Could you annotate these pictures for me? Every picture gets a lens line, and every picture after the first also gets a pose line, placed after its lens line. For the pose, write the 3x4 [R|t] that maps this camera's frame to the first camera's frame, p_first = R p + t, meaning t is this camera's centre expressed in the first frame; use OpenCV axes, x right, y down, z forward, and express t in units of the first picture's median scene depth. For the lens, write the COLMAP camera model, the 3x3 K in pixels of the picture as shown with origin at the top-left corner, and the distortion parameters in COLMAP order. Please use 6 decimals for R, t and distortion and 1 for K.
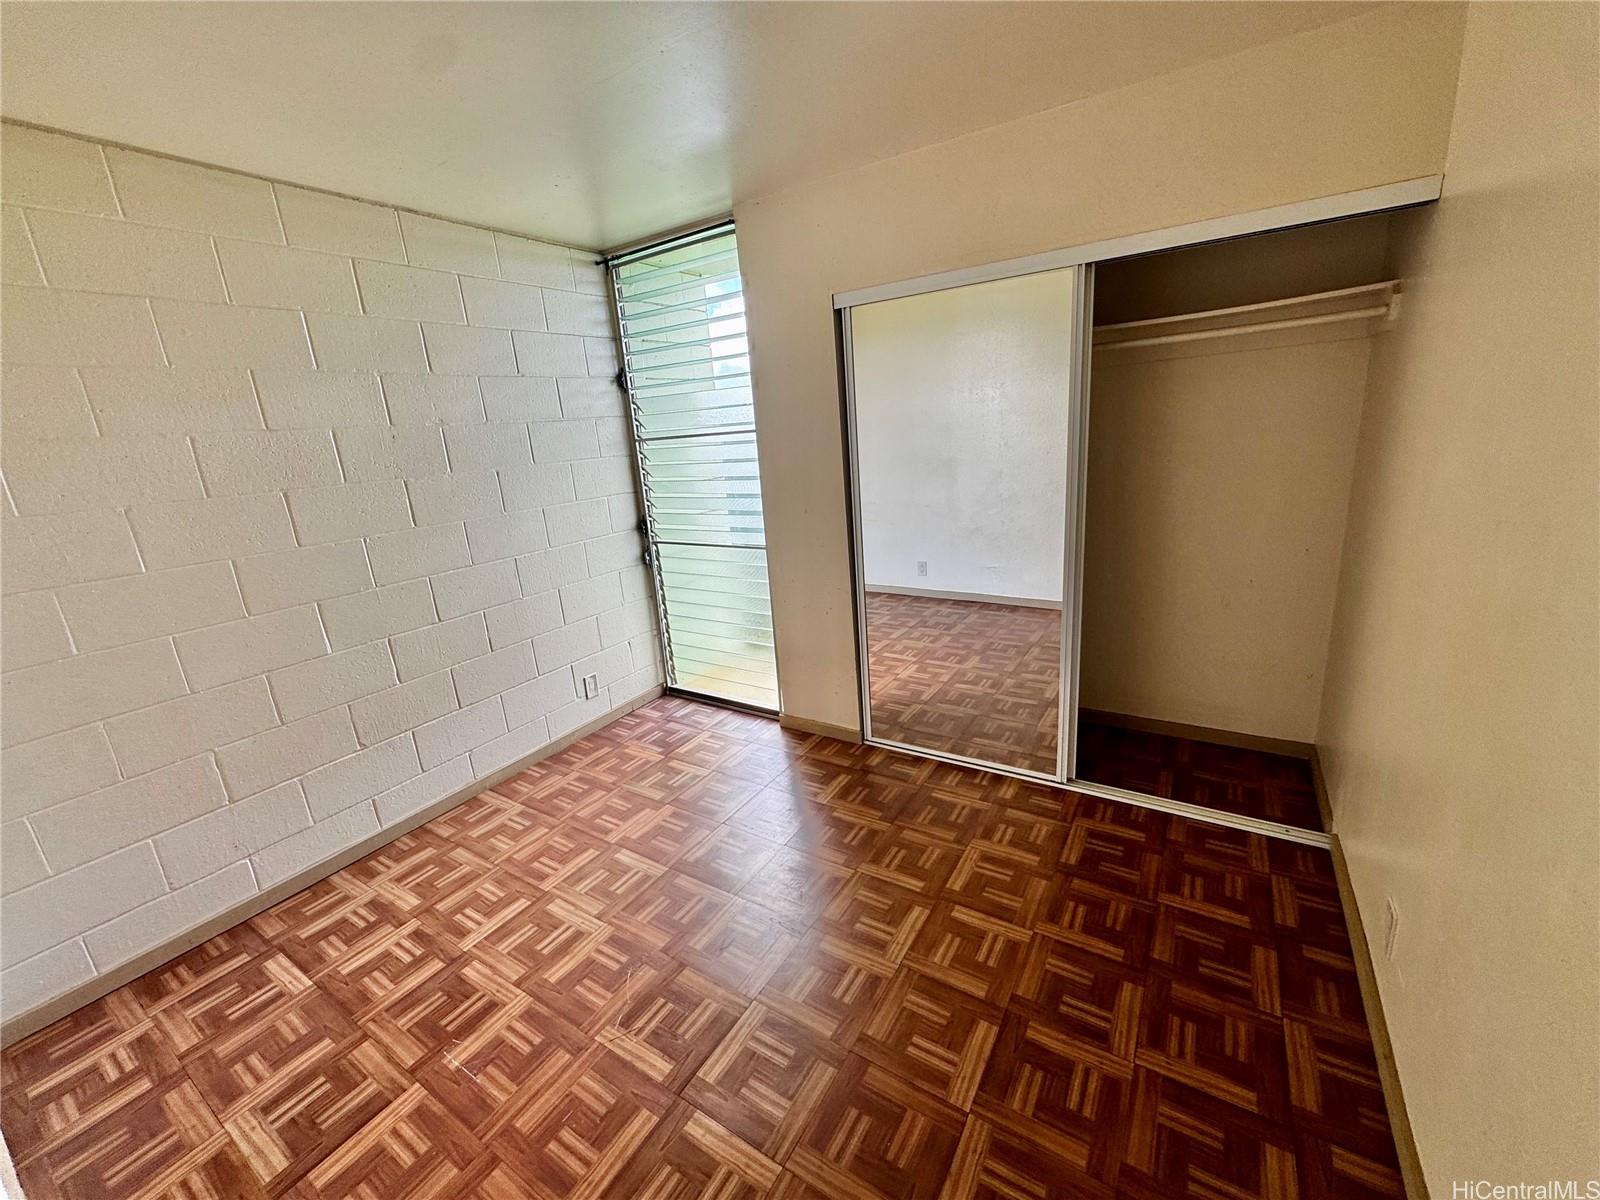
lens RADIAL K [[639.2, 0, 800.5], [0, 639.2, 596.2], [0, 0, 1]] dist [-0.006282, 0.000931]
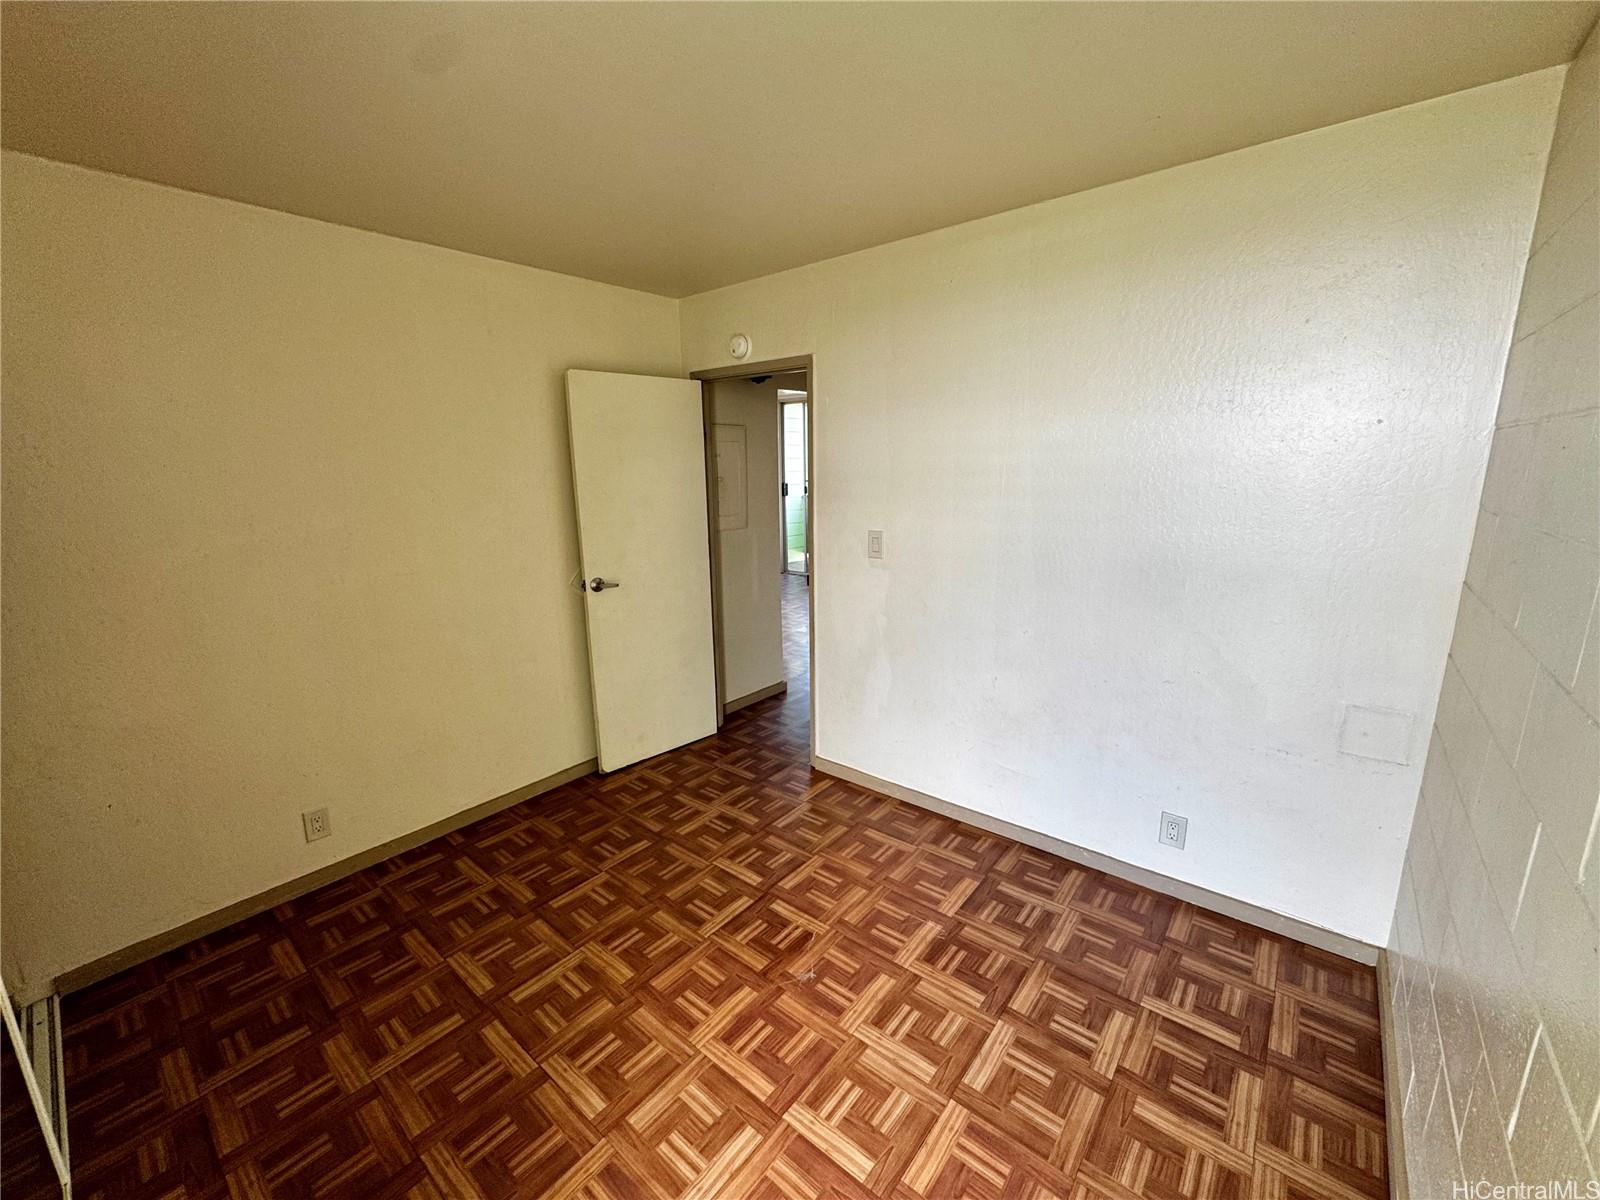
lens RADIAL K [[639.2, 0, 800.7], [0, 639.2, 602.2], [0, 0, 1]] dist [-0.006282, 0.000931]
pose [[-0.988009, 0.063357, 0.140797, -0.411325], [0.119970, 0.889062, 0.441788, -0.411098], [-0.097187, 0.453382, -0.886002, 1.563266]]
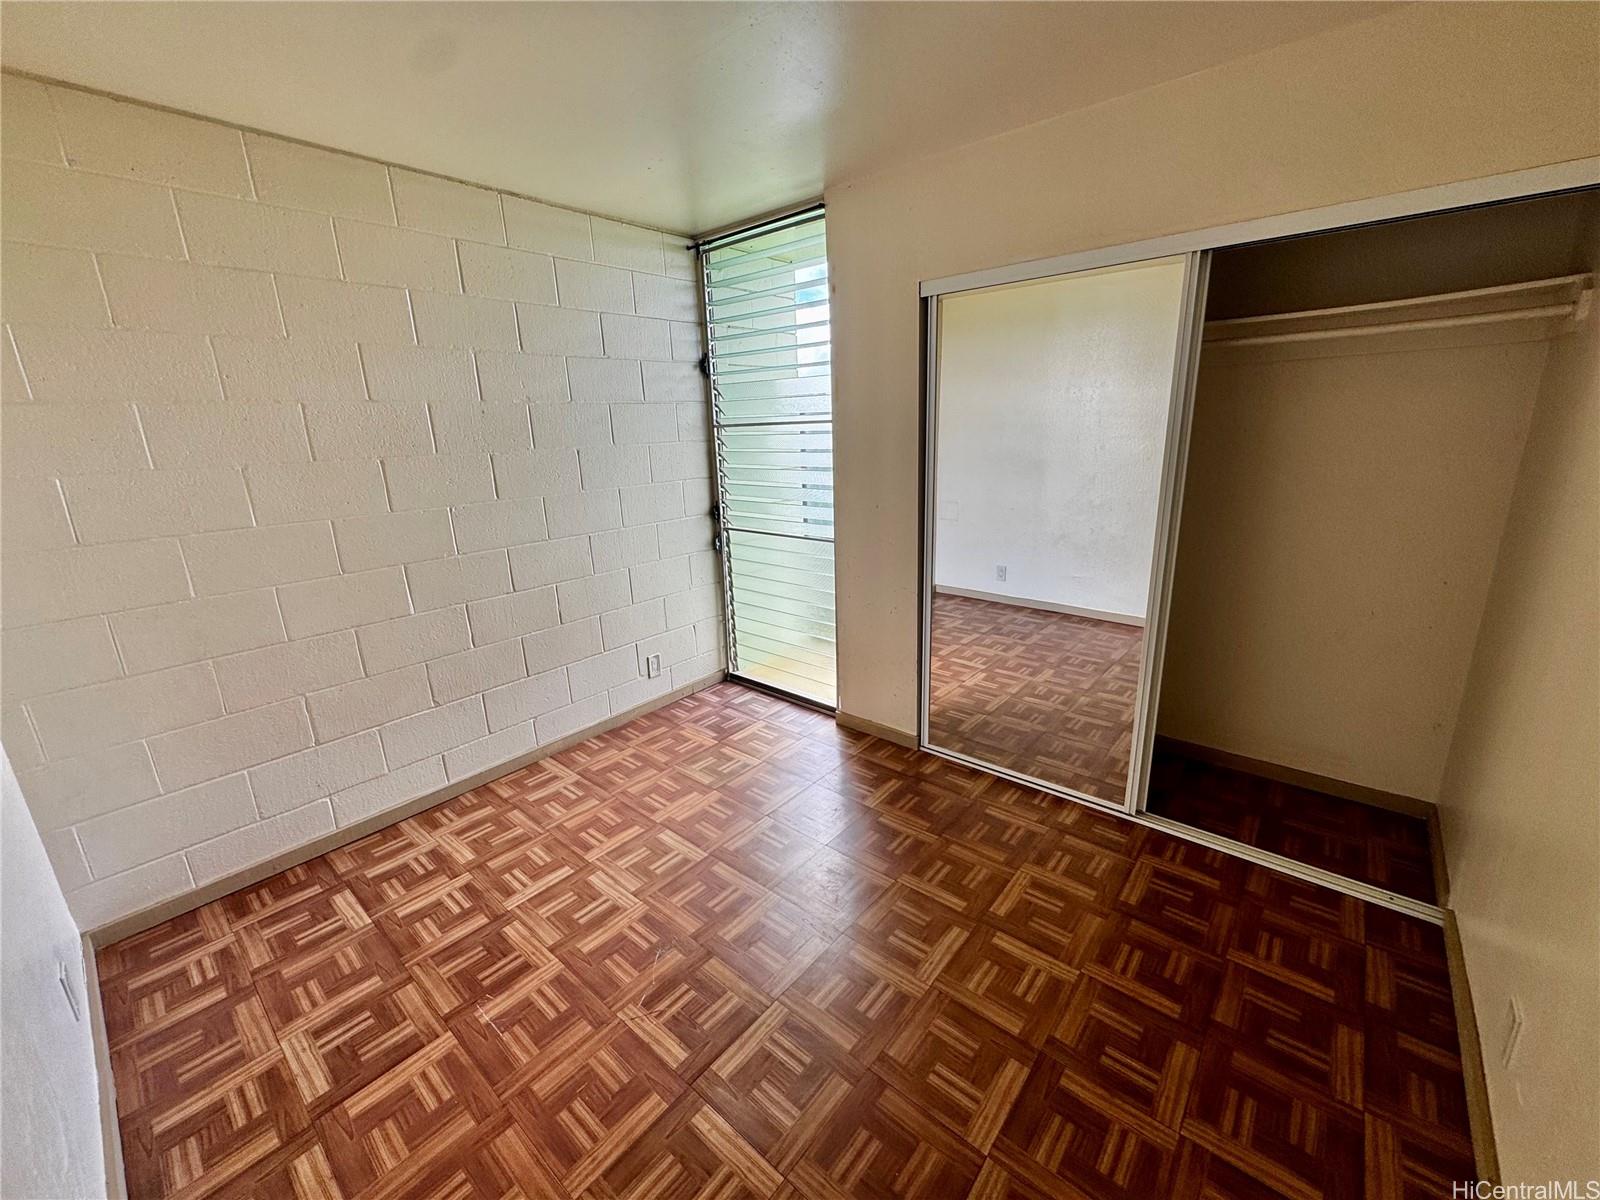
lens RADIAL K [[639.2, 0, 801.1], [0, 639.2, 596.4], [0, 0, 1]] dist [-0.006282, 0.000931]
pose [[0.989775, 0.074754, -0.121478, 0.033048], [-0.073429, 0.997182, 0.015348, -0.003614], [0.122283, -0.006271, 0.992476, 0.030191]]
